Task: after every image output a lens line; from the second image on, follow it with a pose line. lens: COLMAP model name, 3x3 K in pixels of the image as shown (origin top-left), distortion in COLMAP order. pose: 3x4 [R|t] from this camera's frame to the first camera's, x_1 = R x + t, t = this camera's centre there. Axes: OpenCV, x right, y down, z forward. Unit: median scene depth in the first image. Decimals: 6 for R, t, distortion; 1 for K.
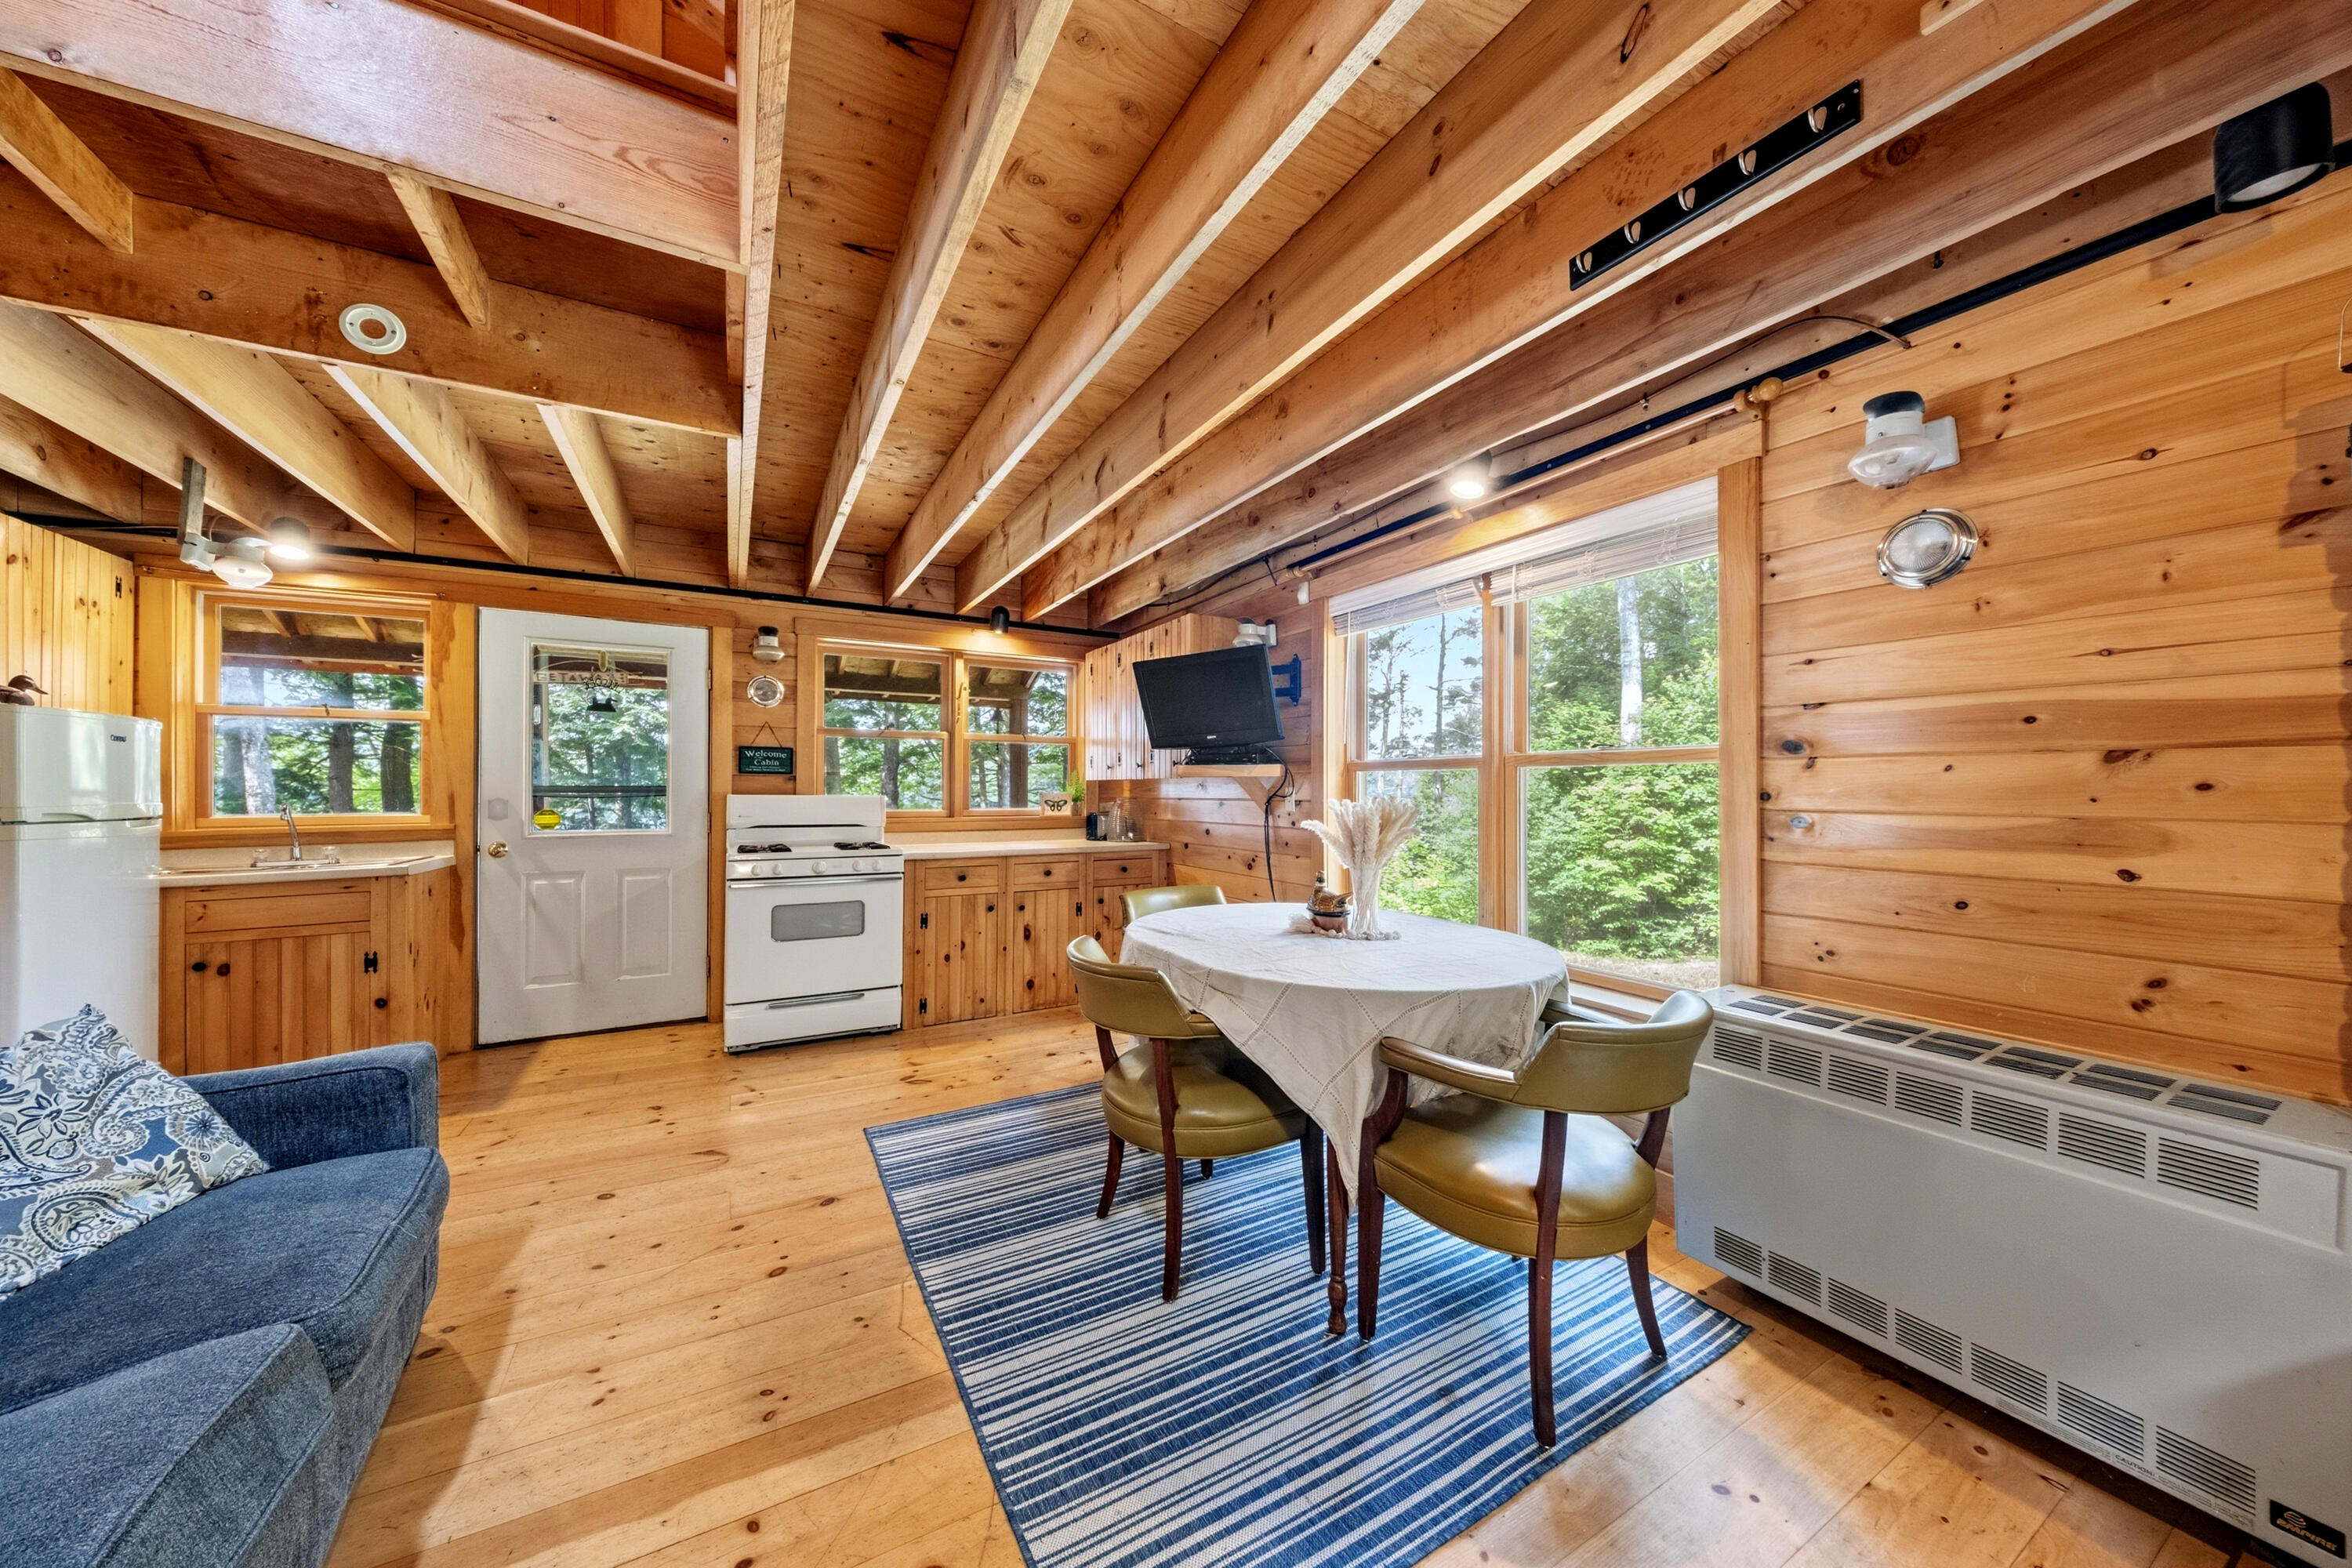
lens RADIAL K [[799.0, 0, 1187.3], [0, 799.0, 787.5], [0, 0, 1]] dist [0.006516, 0.000096]
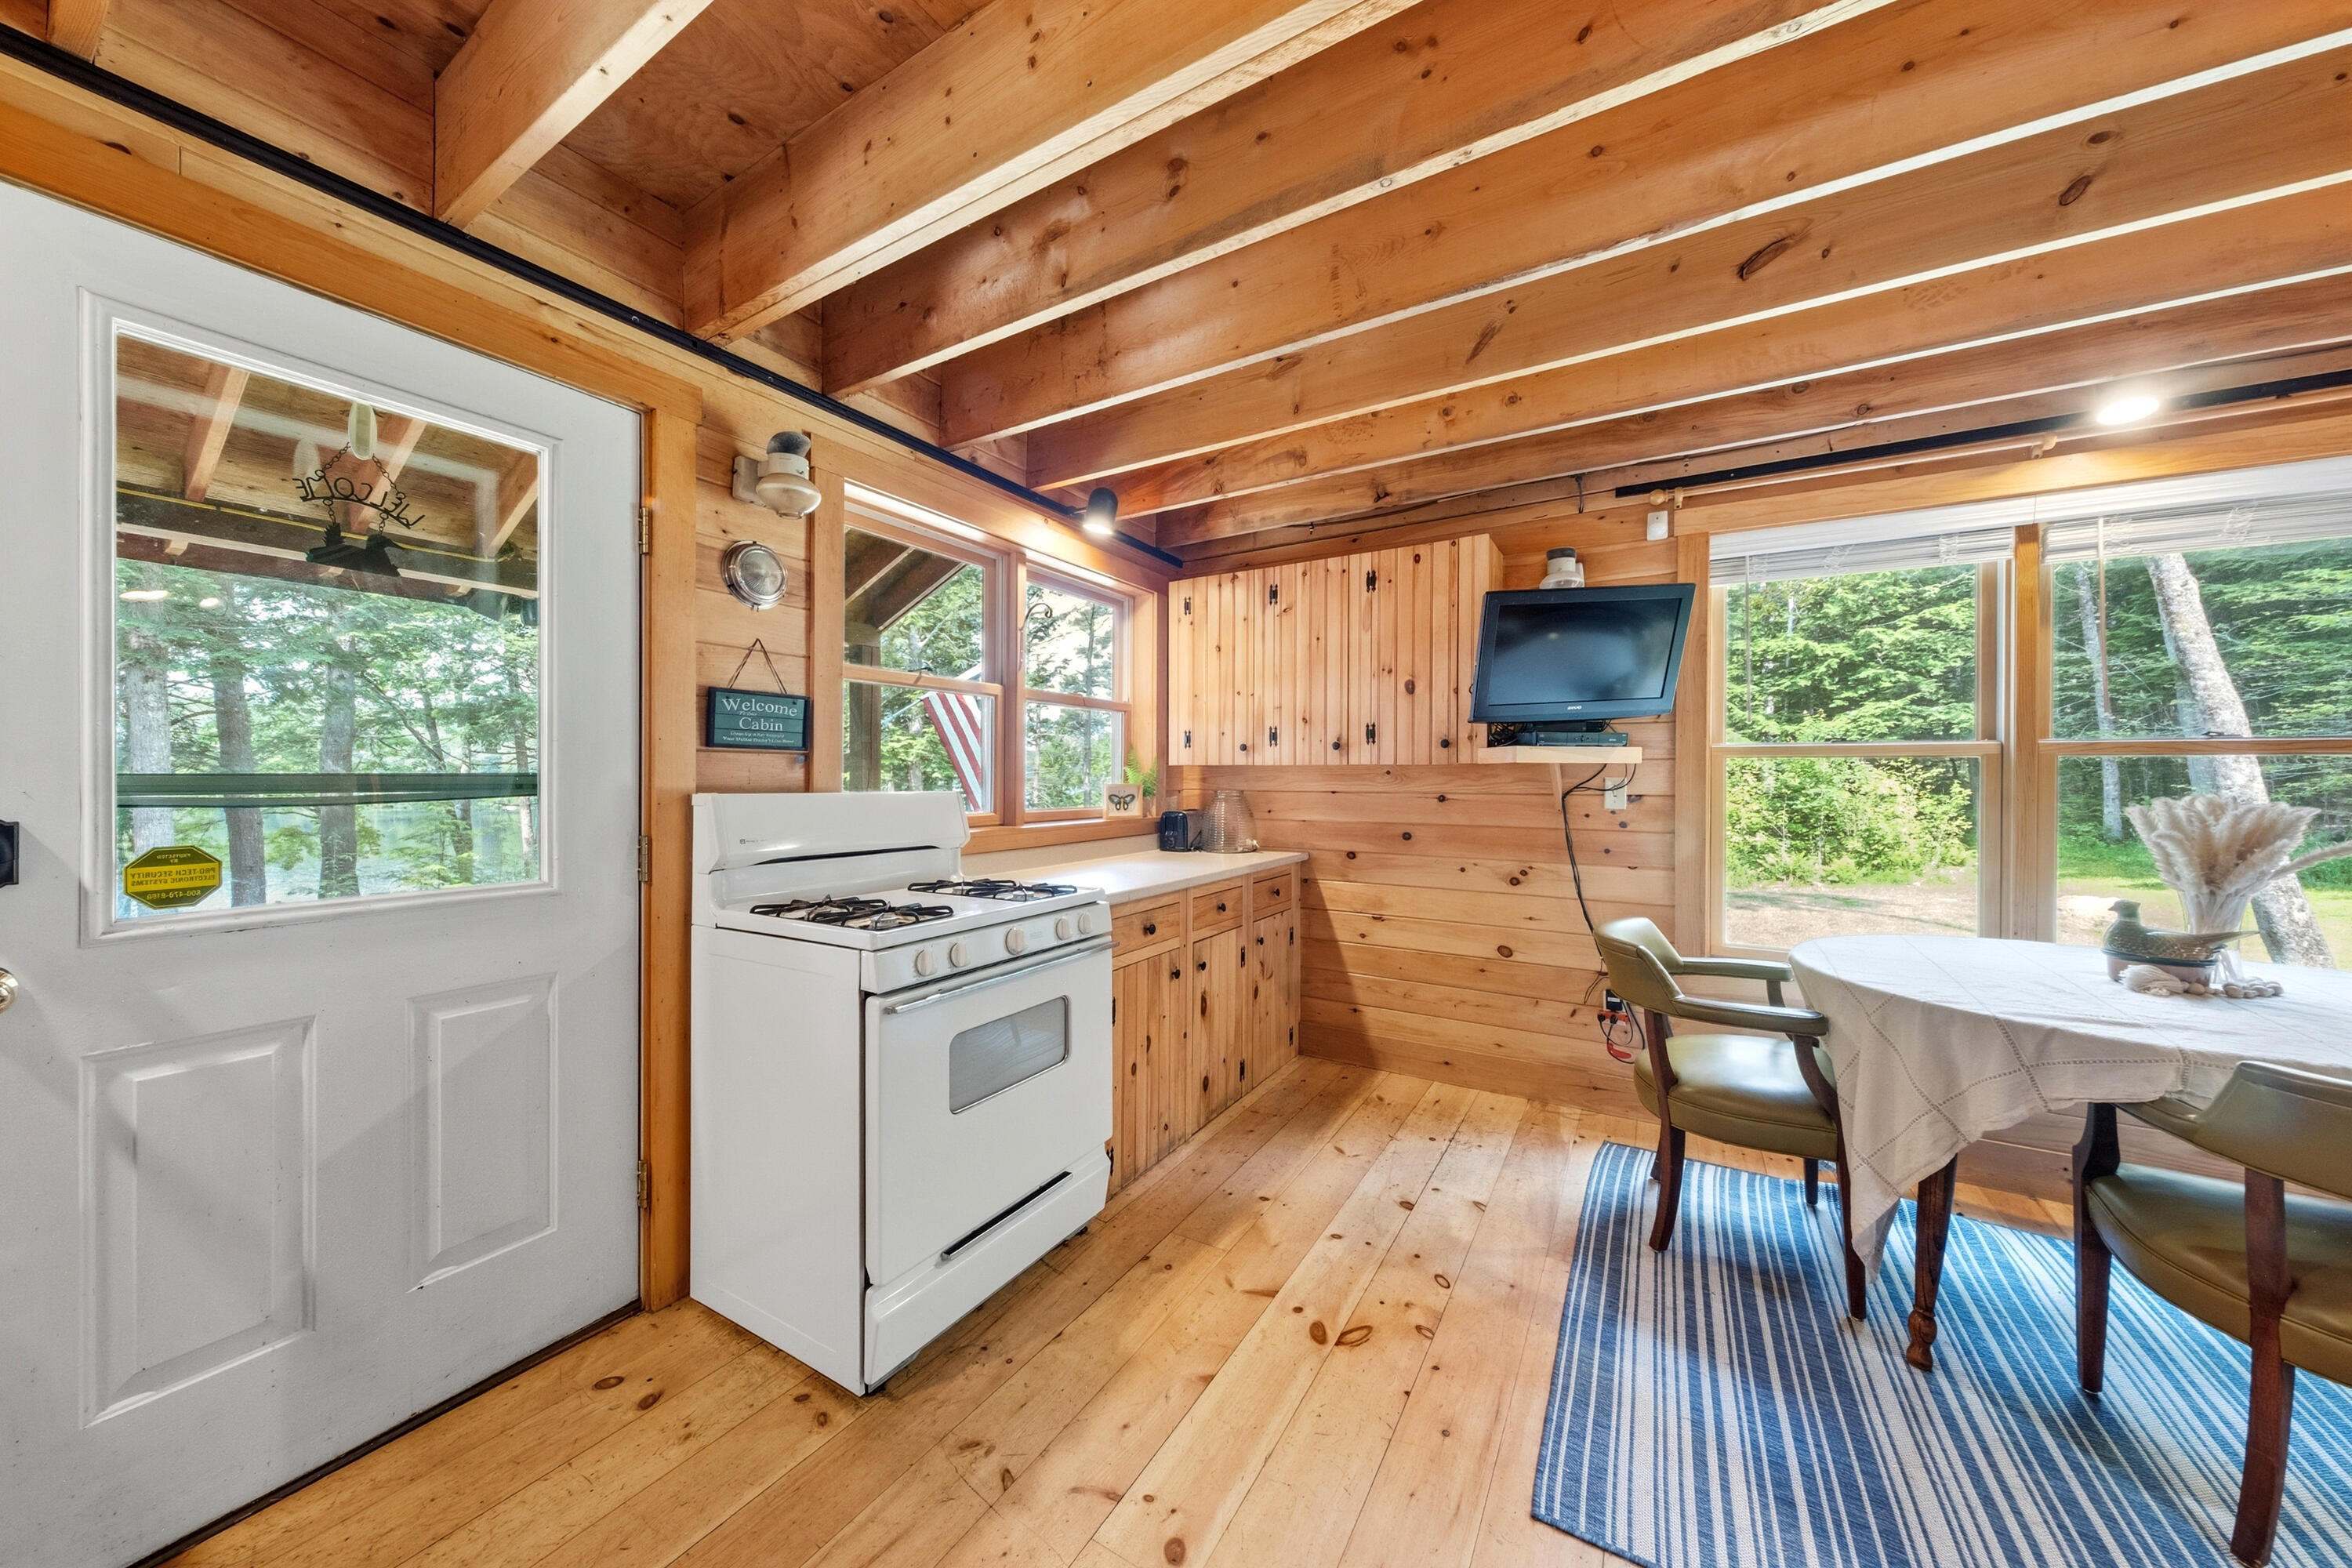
lens RADIAL K [[799.0, 0, 1173.4], [0, 799.0, 779.9], [0, 0, 1]] dist [0.006516, 0.000096]
pose [[0.875678, -0.002675, 0.482889, -0.577937], [-0.004301, 0.999902, 0.013340, -0.006563], [-0.482877, -0.013759, 0.875580, 0.495488]]
